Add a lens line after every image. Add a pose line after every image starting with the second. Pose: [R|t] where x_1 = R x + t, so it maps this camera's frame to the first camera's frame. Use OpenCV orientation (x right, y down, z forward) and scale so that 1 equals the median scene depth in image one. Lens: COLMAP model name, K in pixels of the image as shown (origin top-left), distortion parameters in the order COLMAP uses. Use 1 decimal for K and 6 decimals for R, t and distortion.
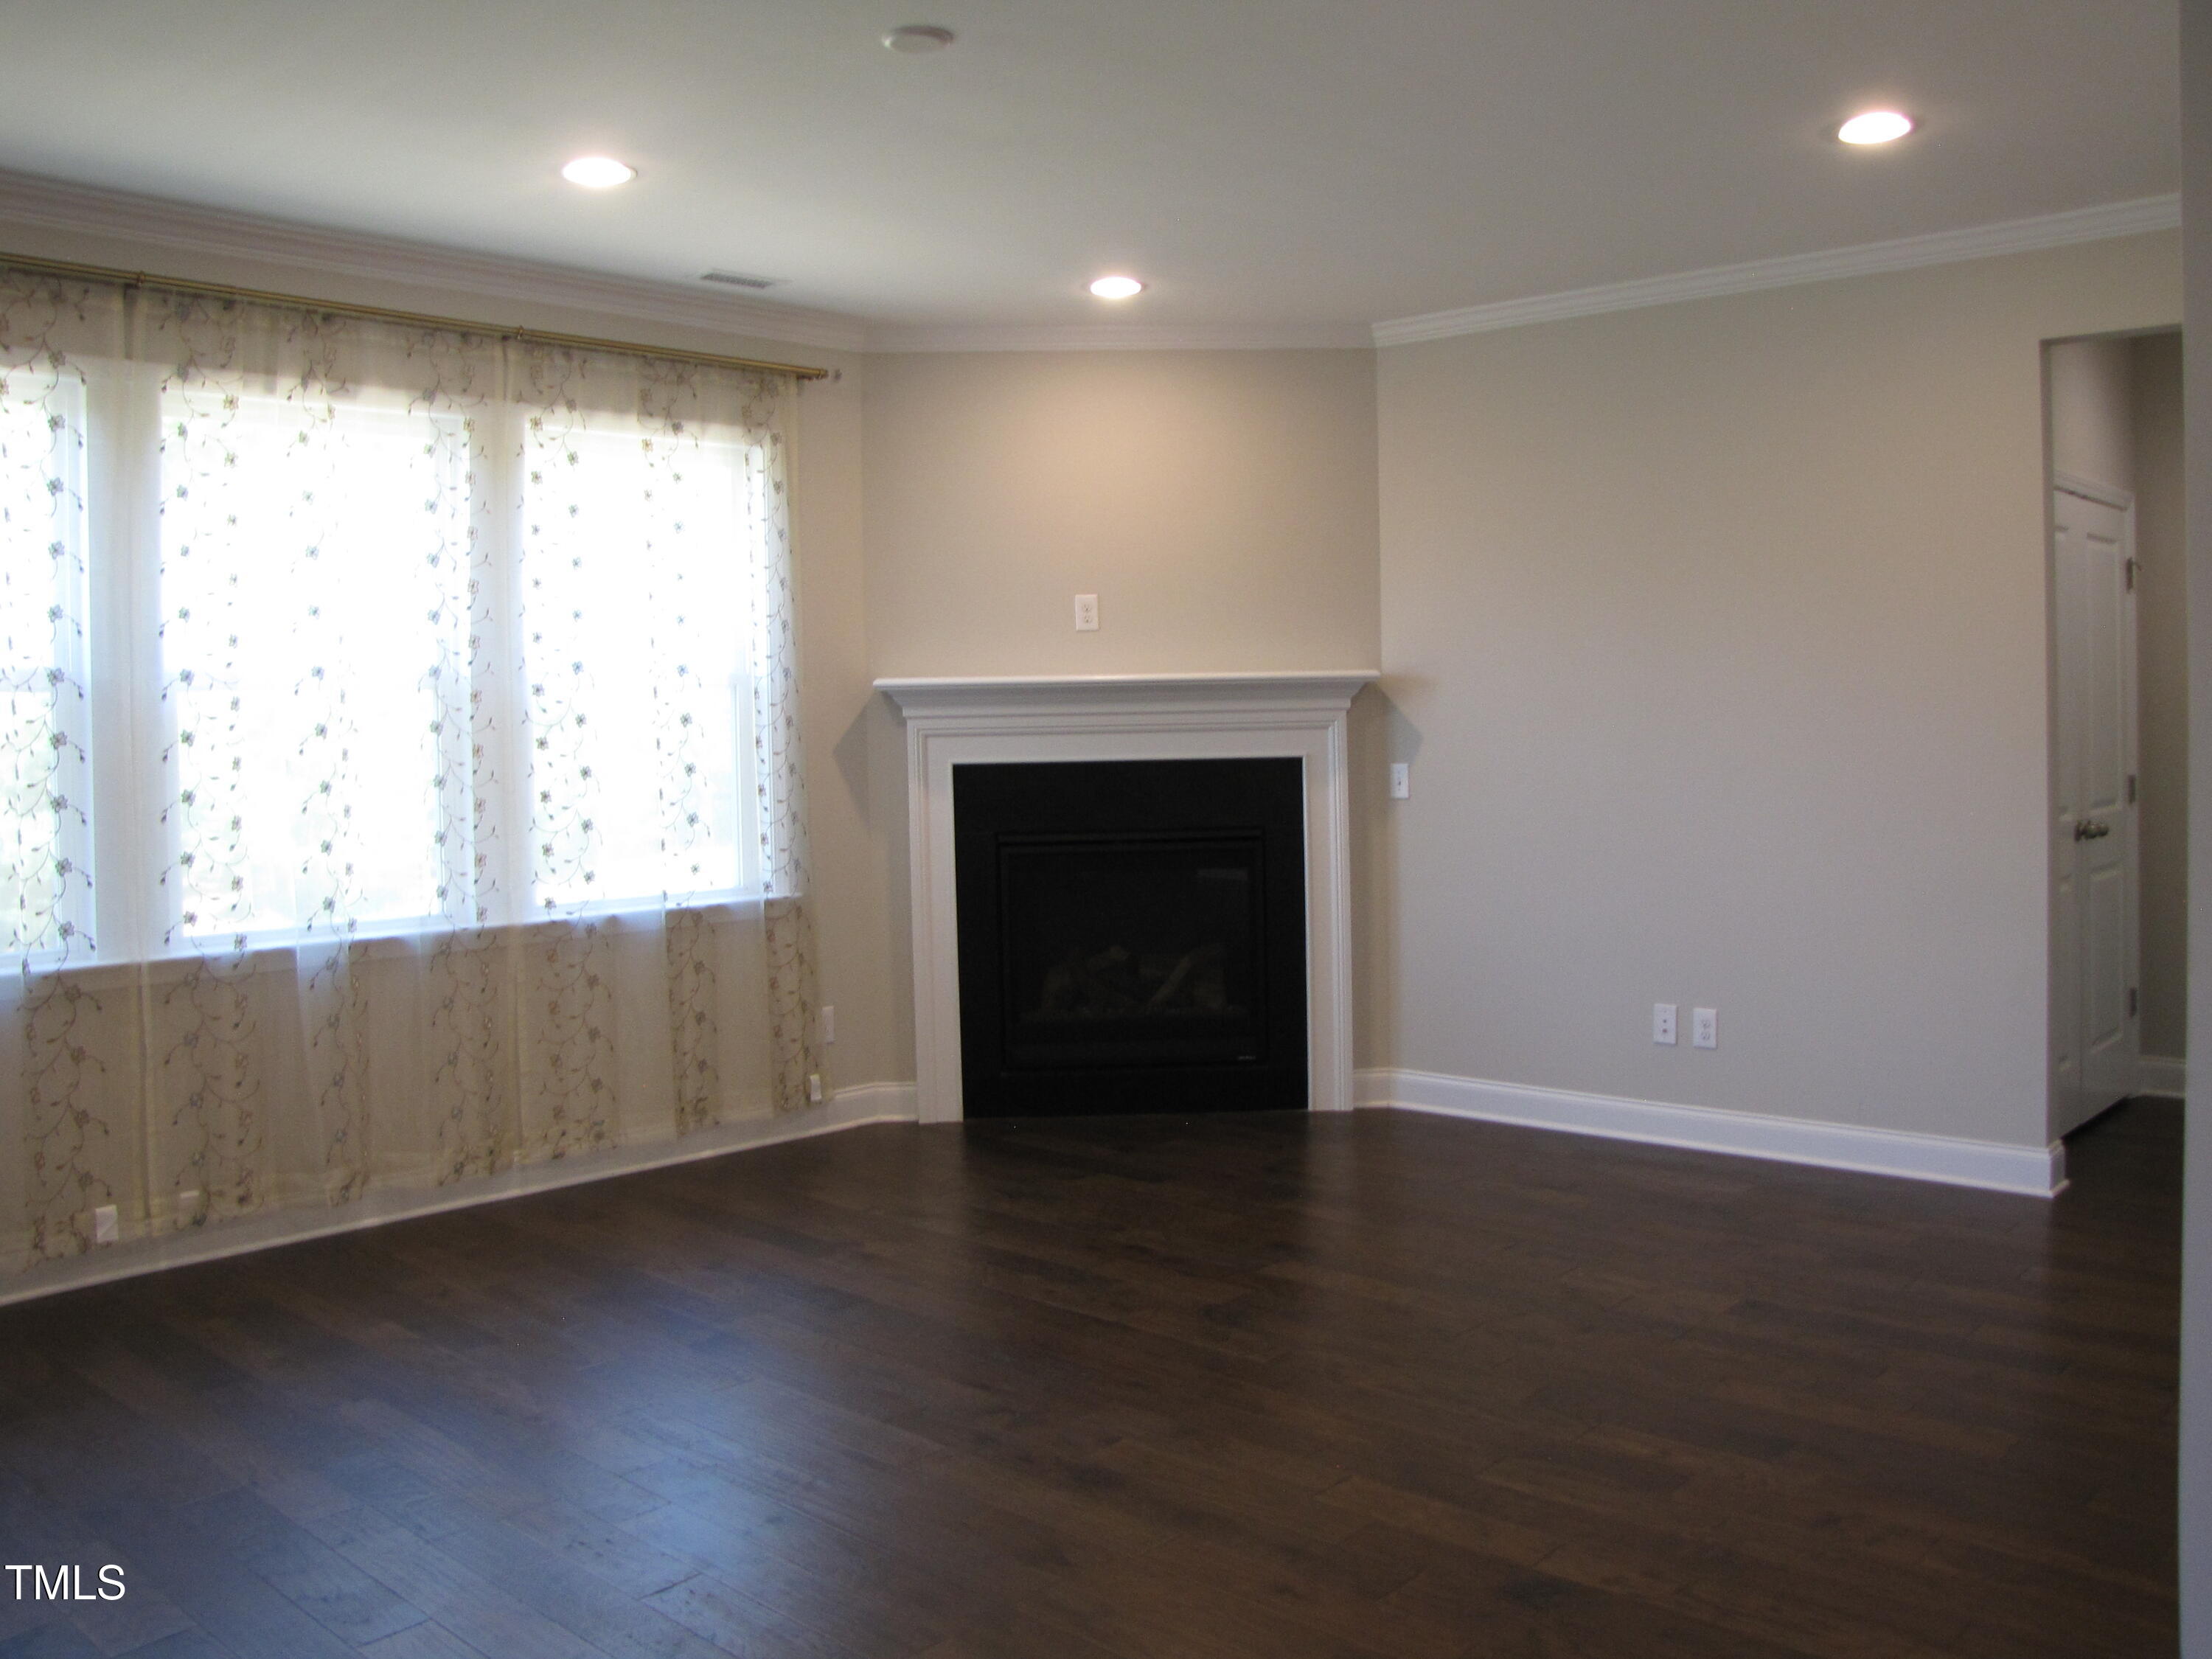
lens RADIAL K [[1944.8, 0, 1105.8], [0, 1944.8, 778.8], [0, 0, 1]] dist [-0.123927, 0.000563]
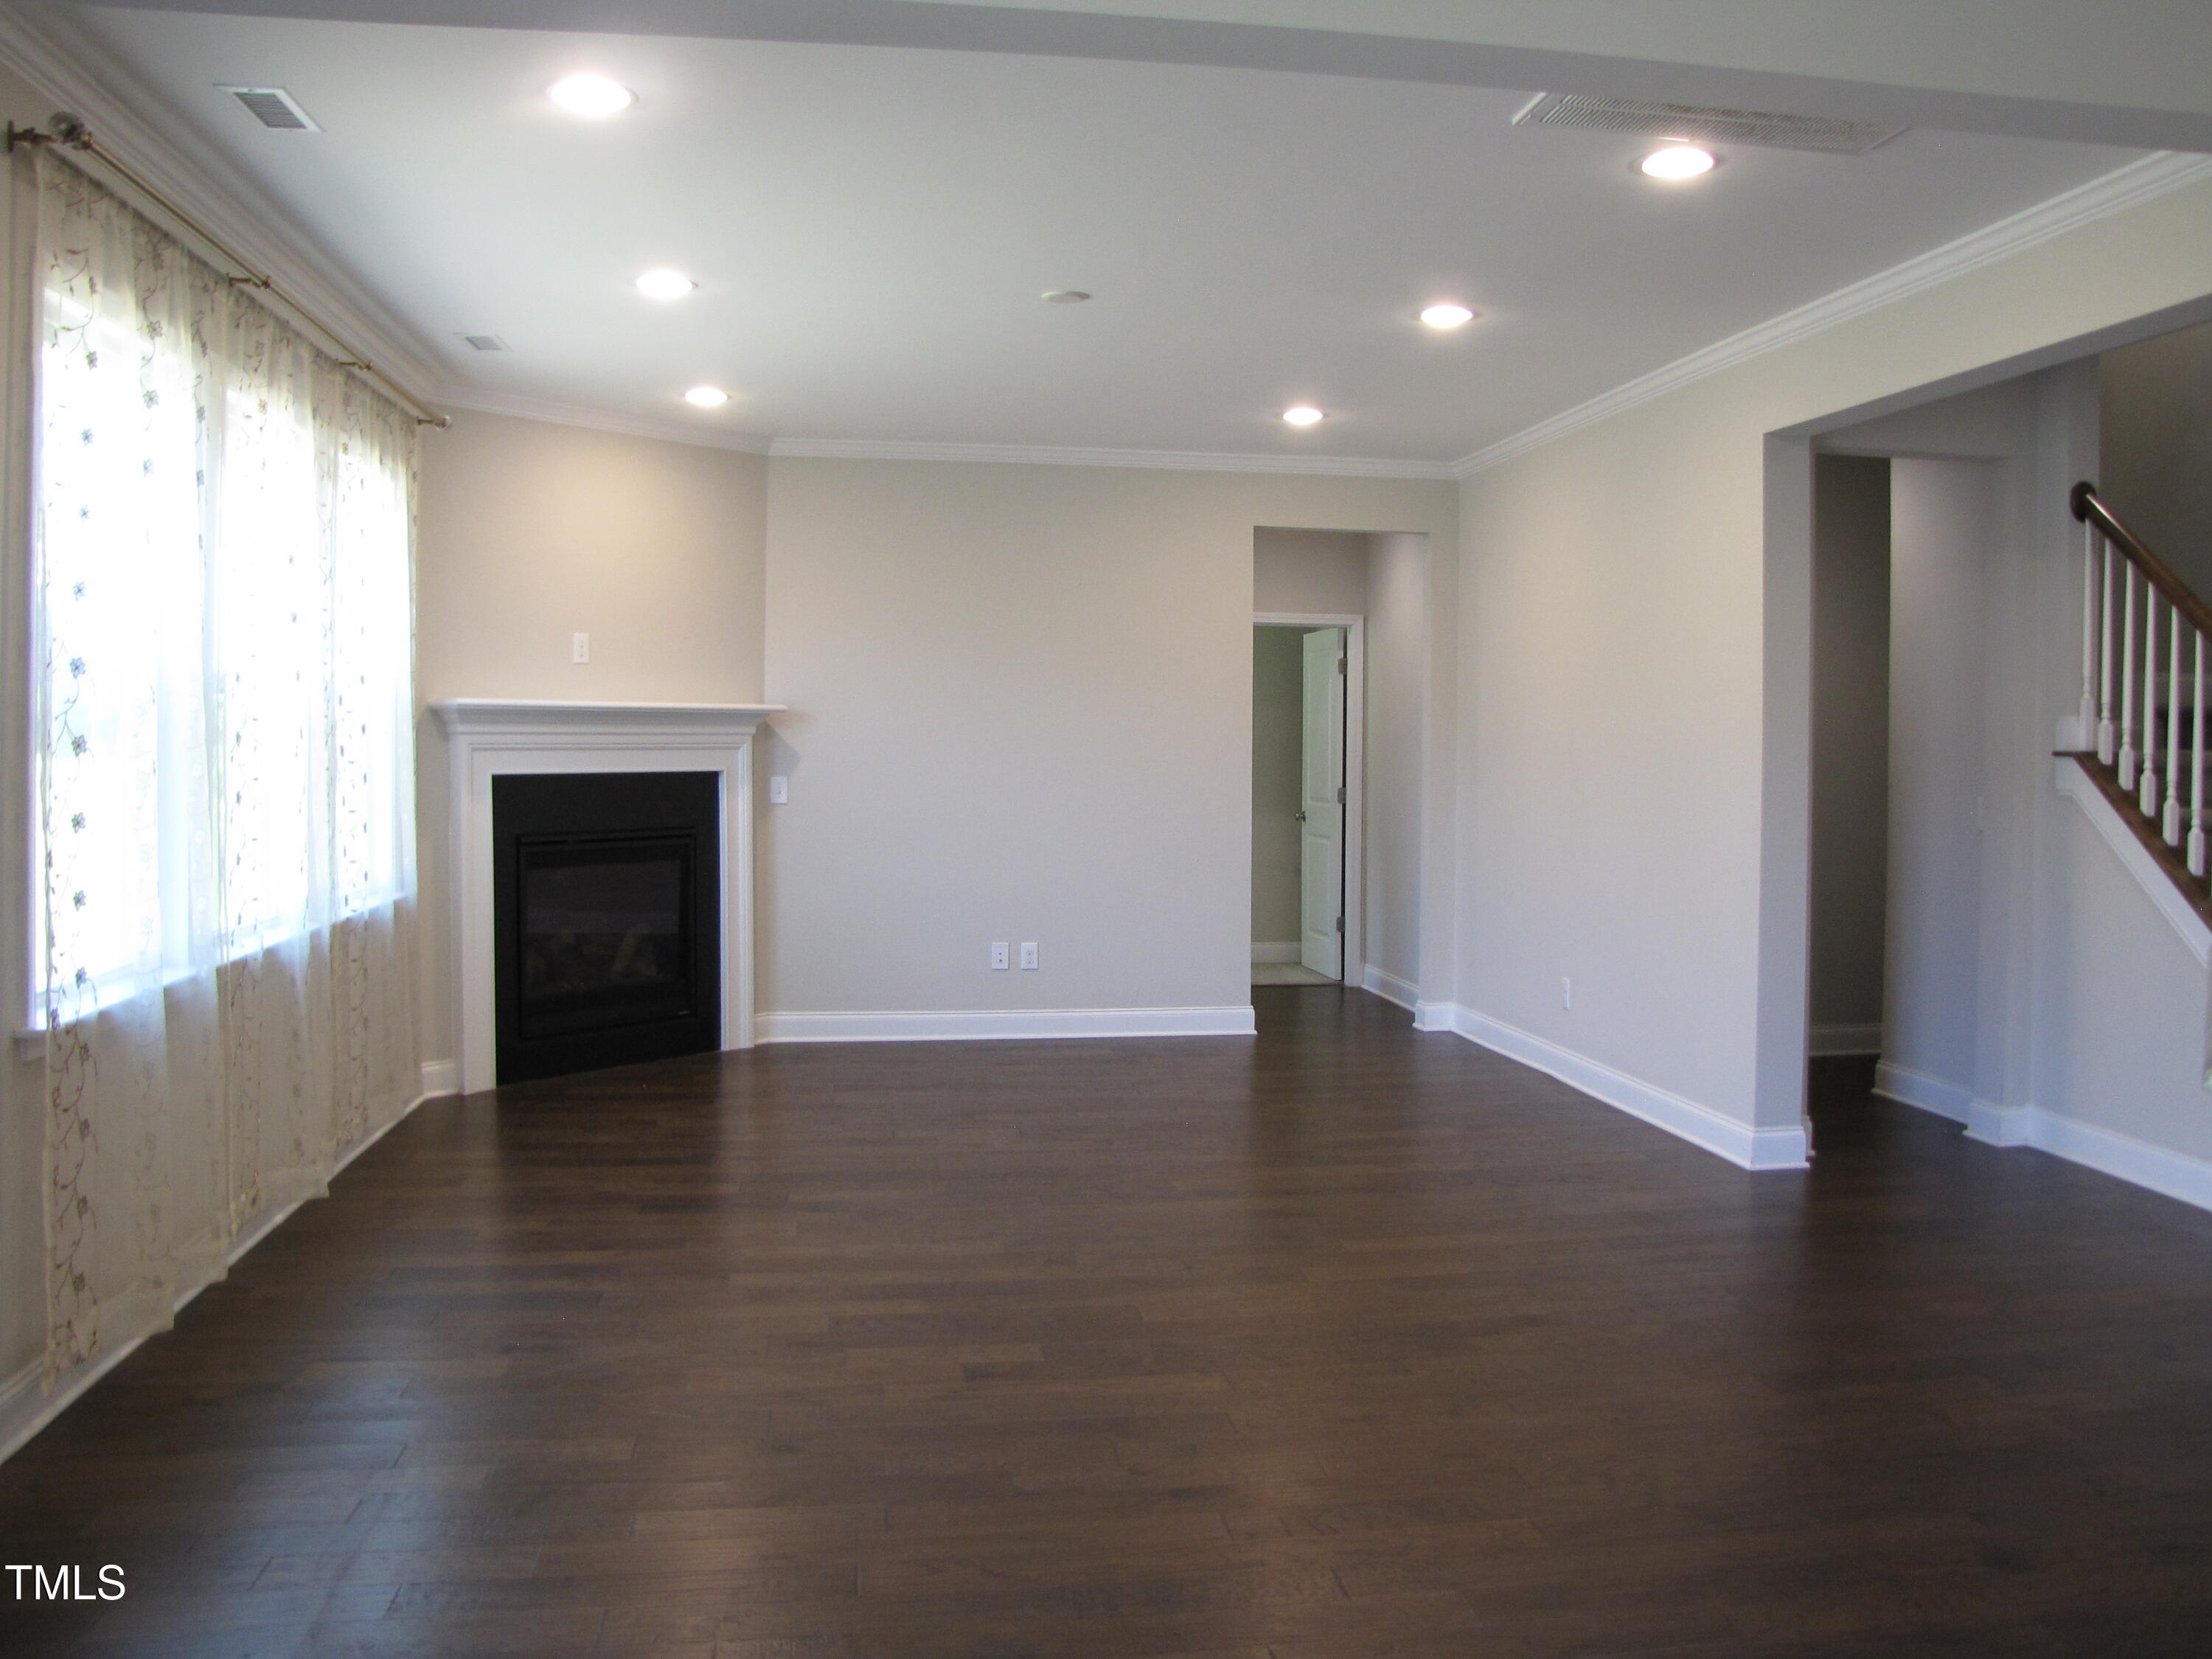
lens RADIAL K [[1900.8, 0, 1113.3], [0, 1900.8, 816.3], [0, 0, 1]] dist [-0.102311, 0.005586]
pose [[0.633522, -0.008033, 0.773683, -0.696983], [0.008033, 0.999961, 0.003805, 0.015579], [-0.773683, 0.003805, 0.633561, 0.018413]]
